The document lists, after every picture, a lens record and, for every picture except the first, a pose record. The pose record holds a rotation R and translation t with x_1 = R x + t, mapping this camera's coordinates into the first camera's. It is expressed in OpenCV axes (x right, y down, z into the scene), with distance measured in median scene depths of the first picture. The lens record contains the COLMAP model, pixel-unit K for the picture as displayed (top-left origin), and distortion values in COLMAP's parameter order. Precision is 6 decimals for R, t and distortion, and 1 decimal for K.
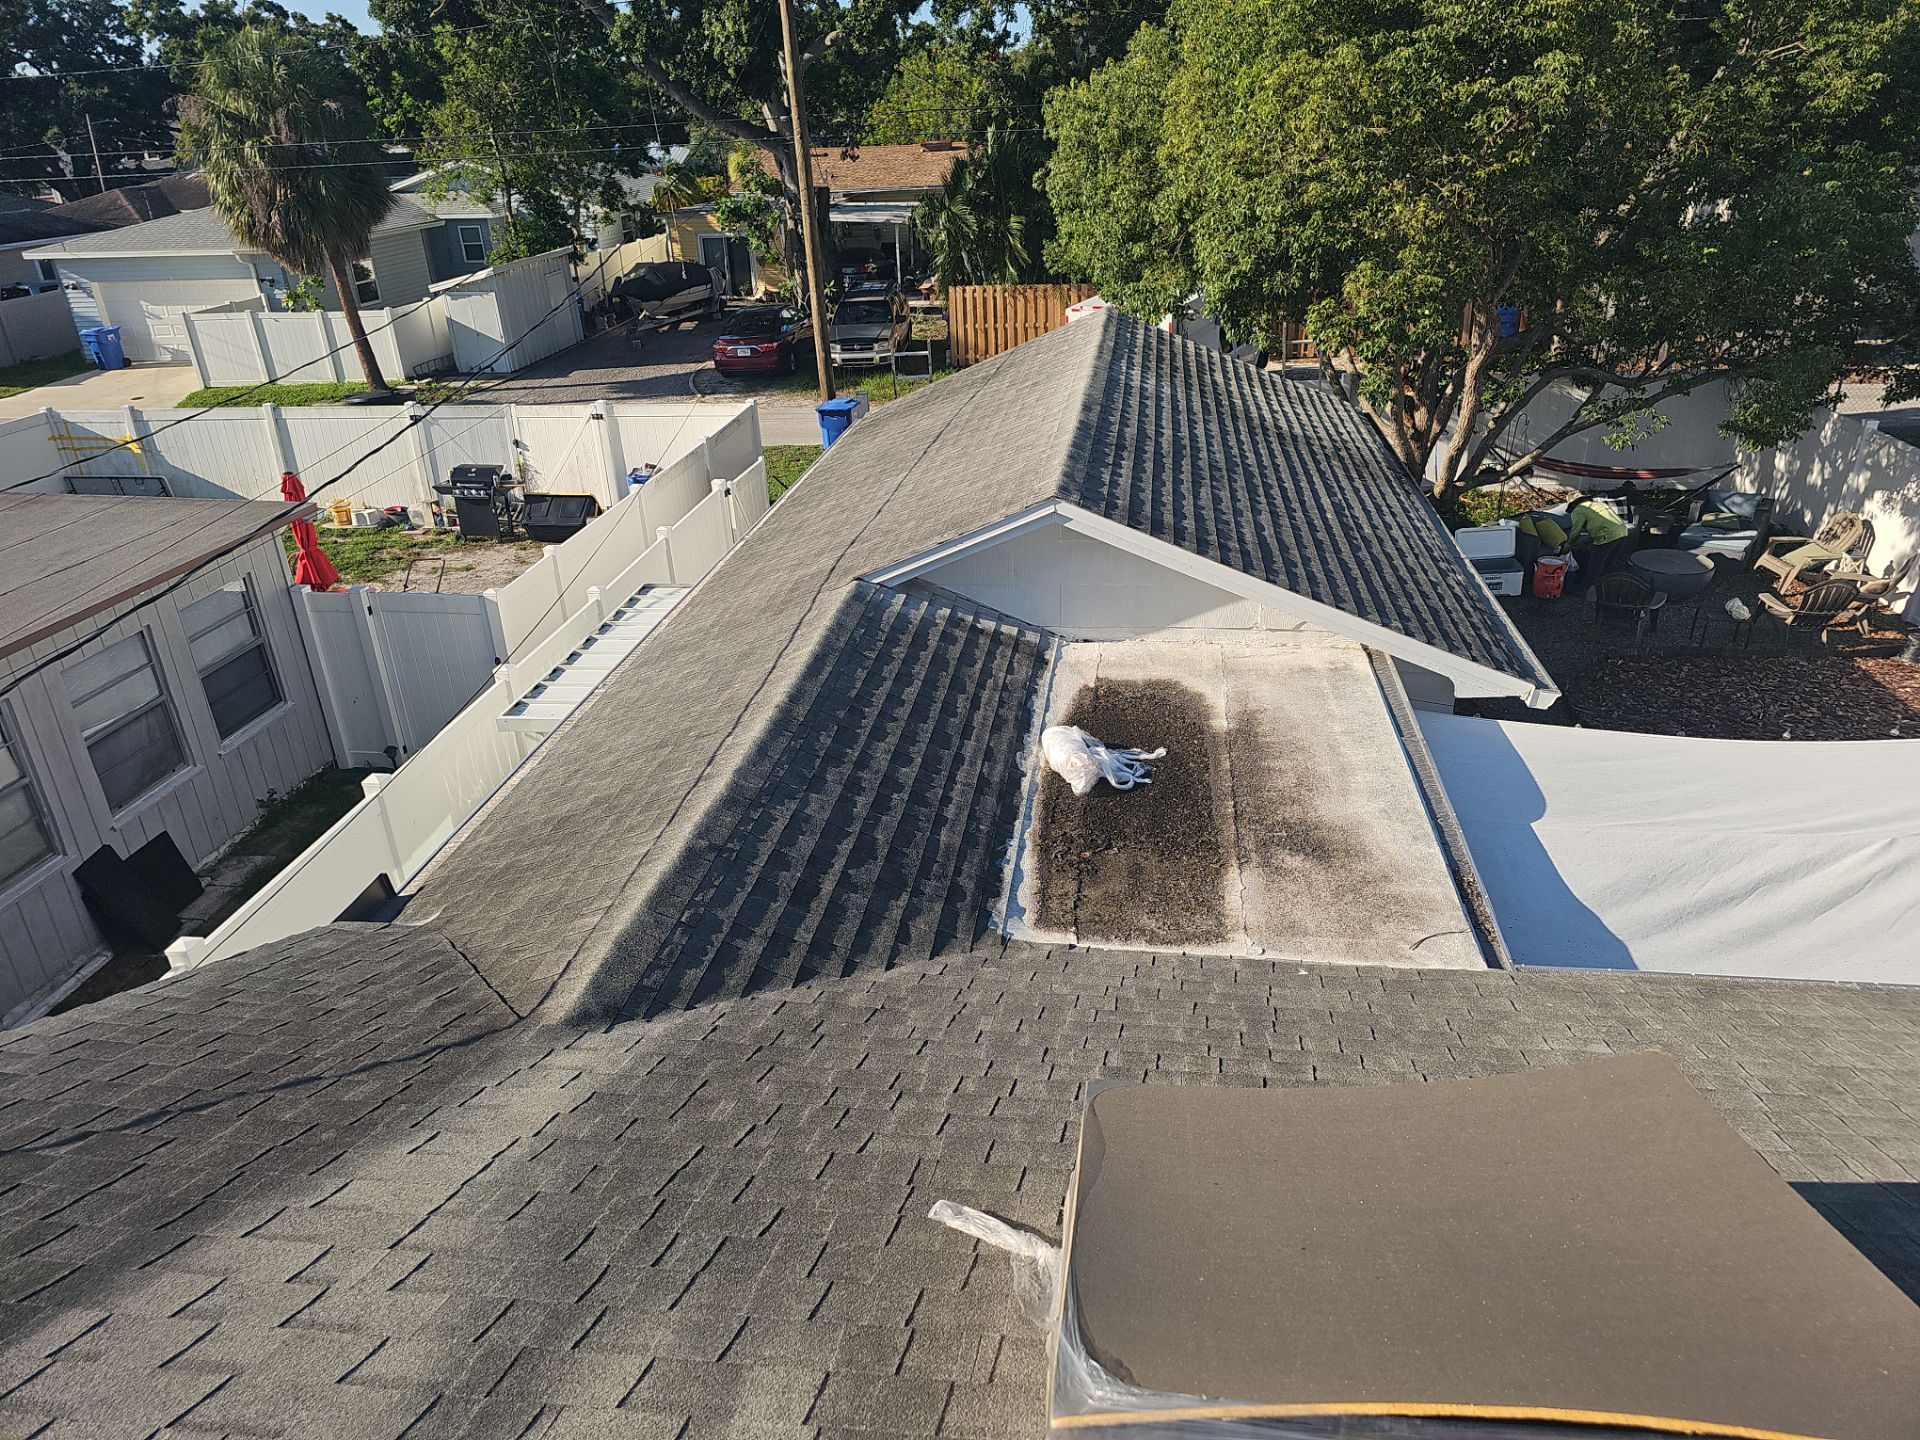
lens RADIAL K [[1265.2, 0, 977.9], [0, 1265.2, 695.6], [0, 0, 1]] dist [0.059556, -0.047694]
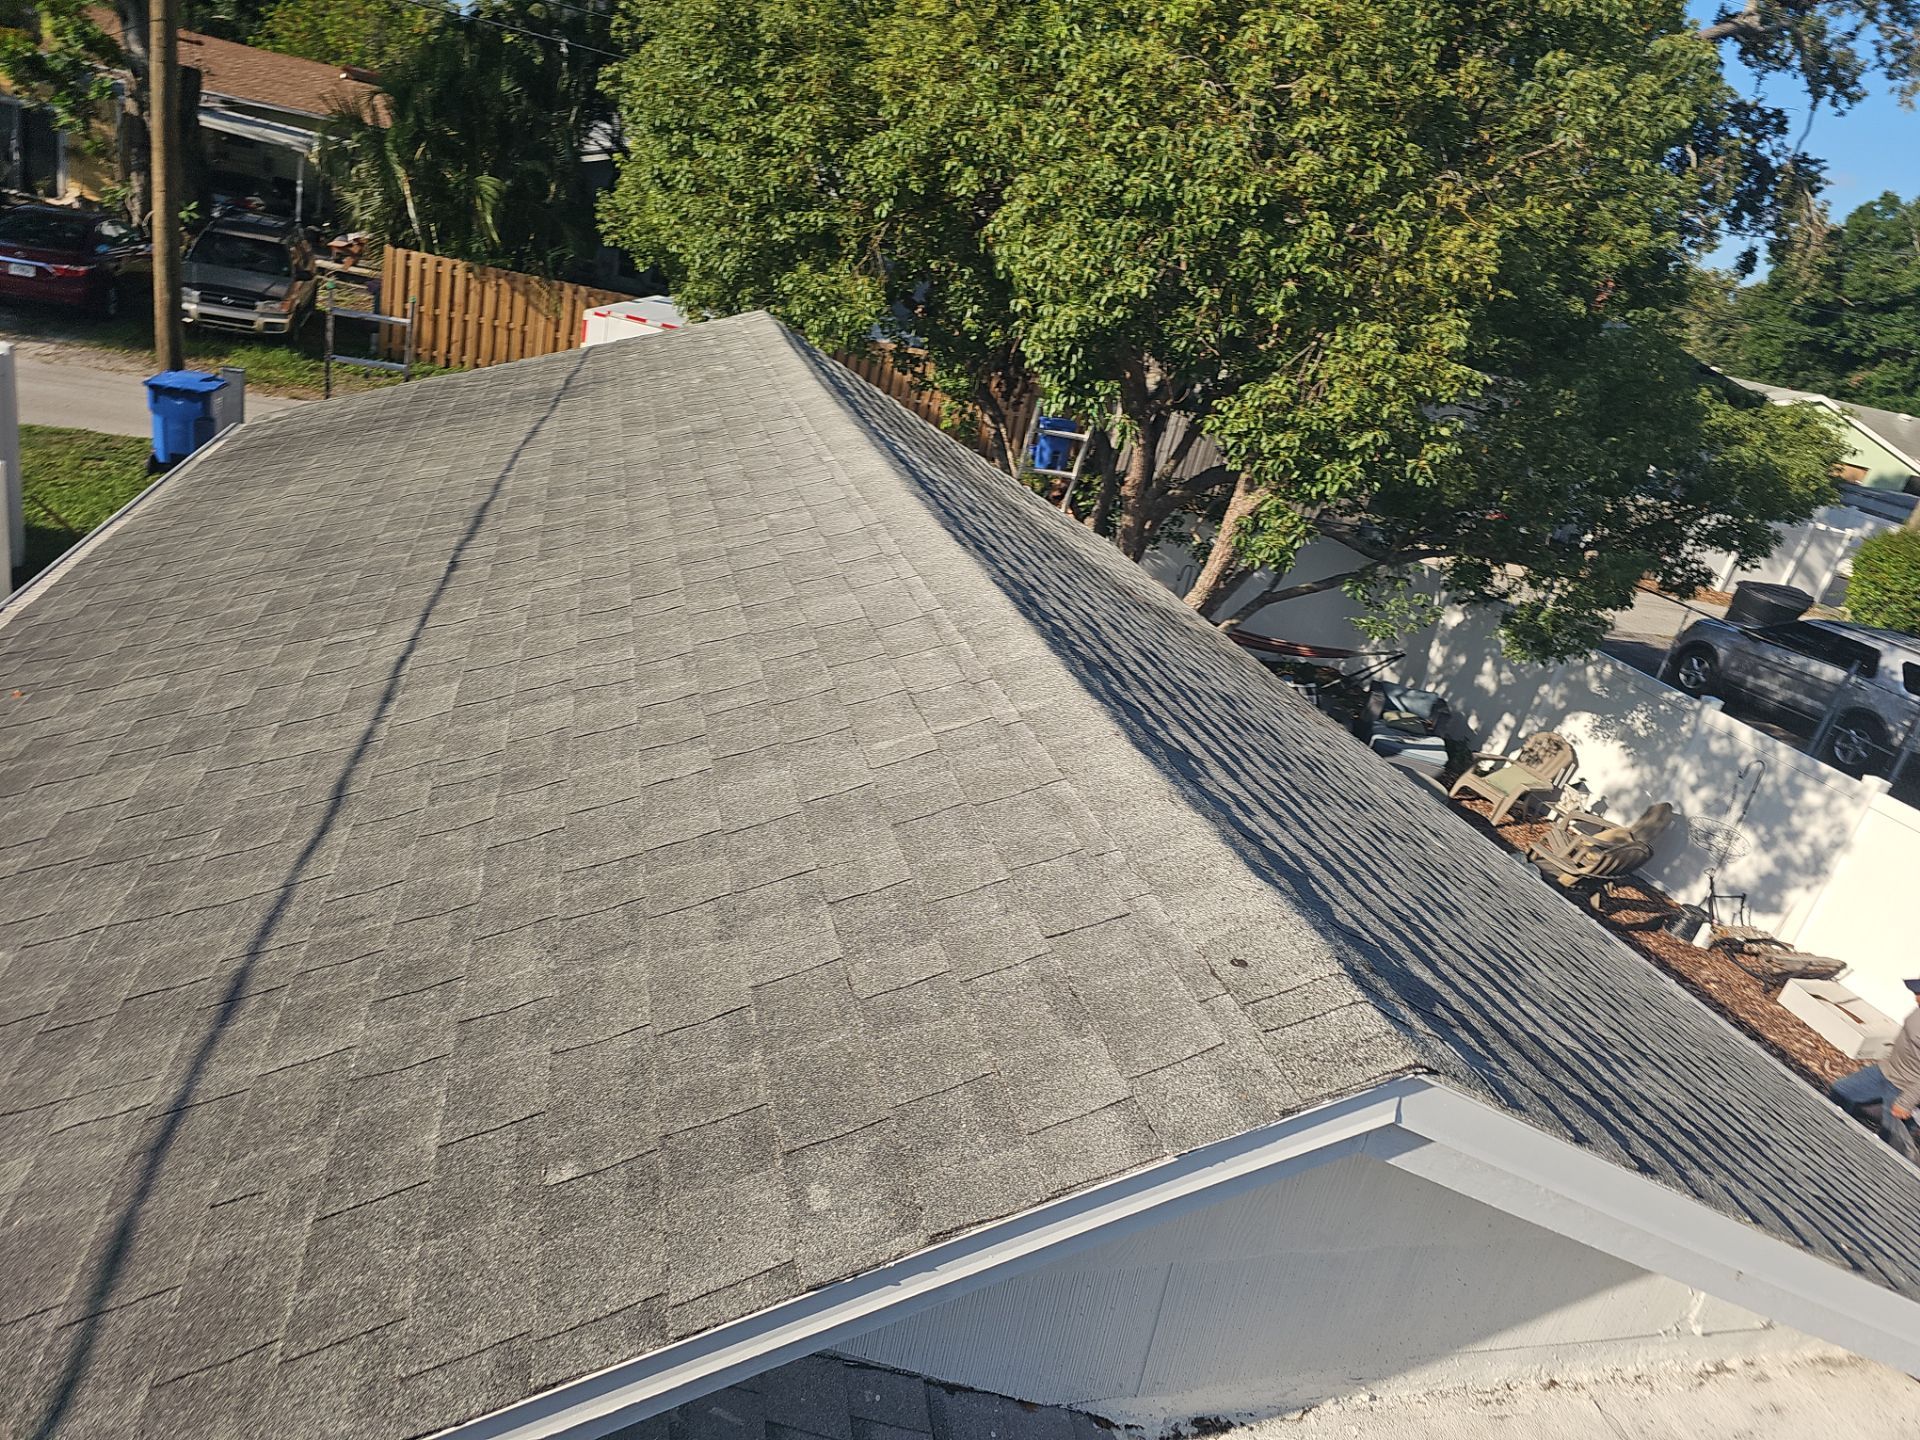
lens RADIAL K [[1265.2, 0, 961.5], [0, 1265.2, 695.9], [0, 0, 1]] dist [0.059556, -0.047694]
pose [[0.897243, 0.078786, 0.434451, -0.063016], [-0.062122, 0.996689, -0.052451, -0.129804], [-0.437145, 0.020073, 0.899167, 0.536513]]
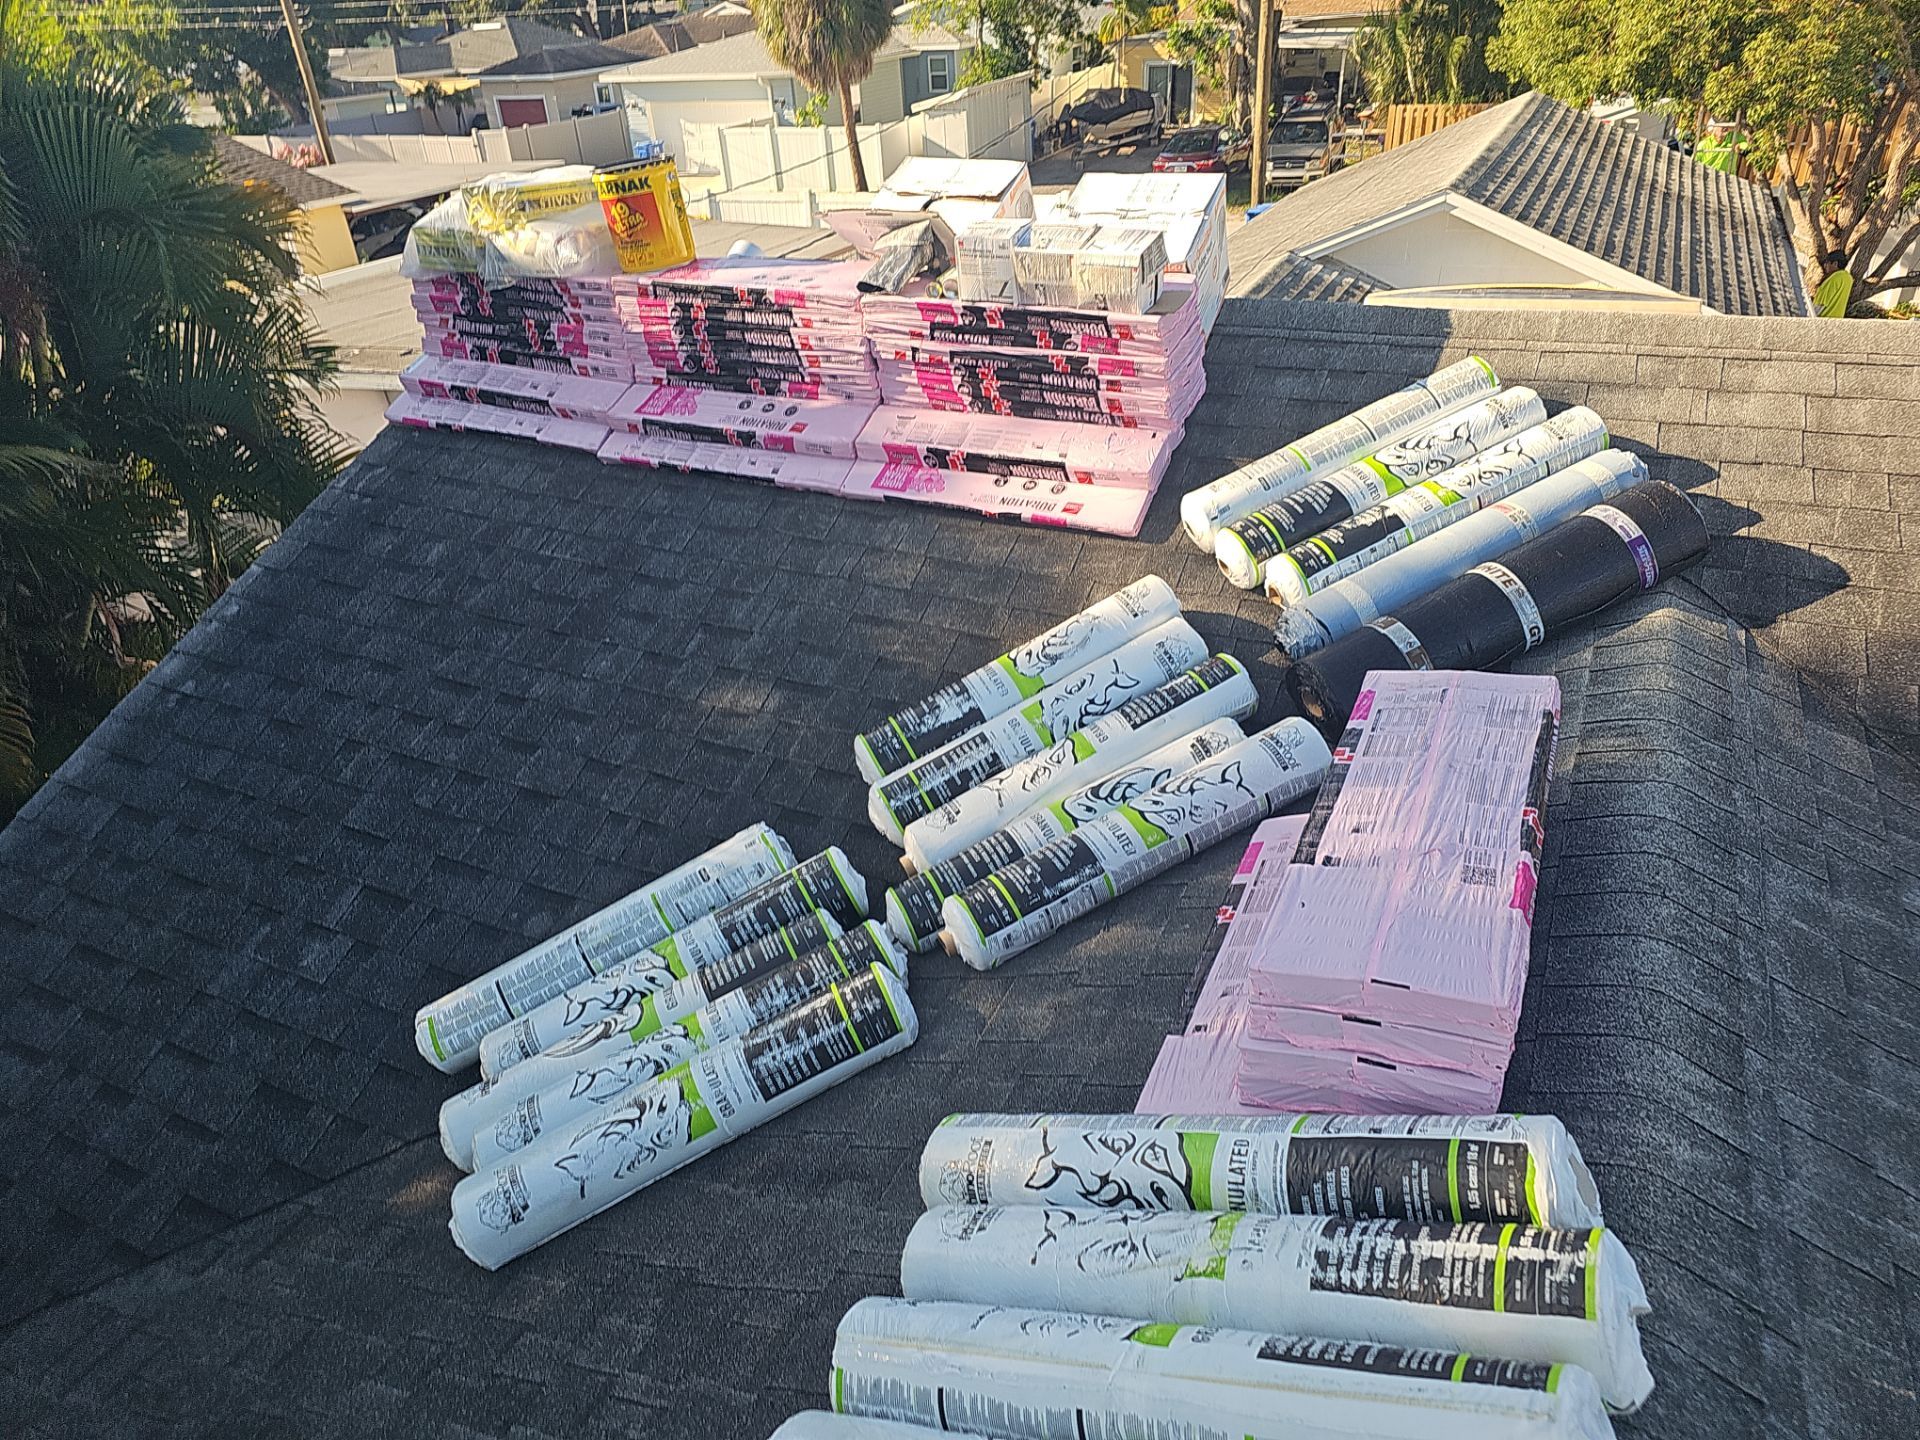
lens RADIAL K [[1265.2, 0, 935.6], [0, 1265.2, 744.8], [0, 0, 1]] dist [0.059556, -0.047694]
pose [[0.945618, 0.158805, -0.283881, 0.017186], [-0.121472, 0.981991, 0.144703, 0.199745], [0.301748, -0.102350, 0.947878, -0.372306]]
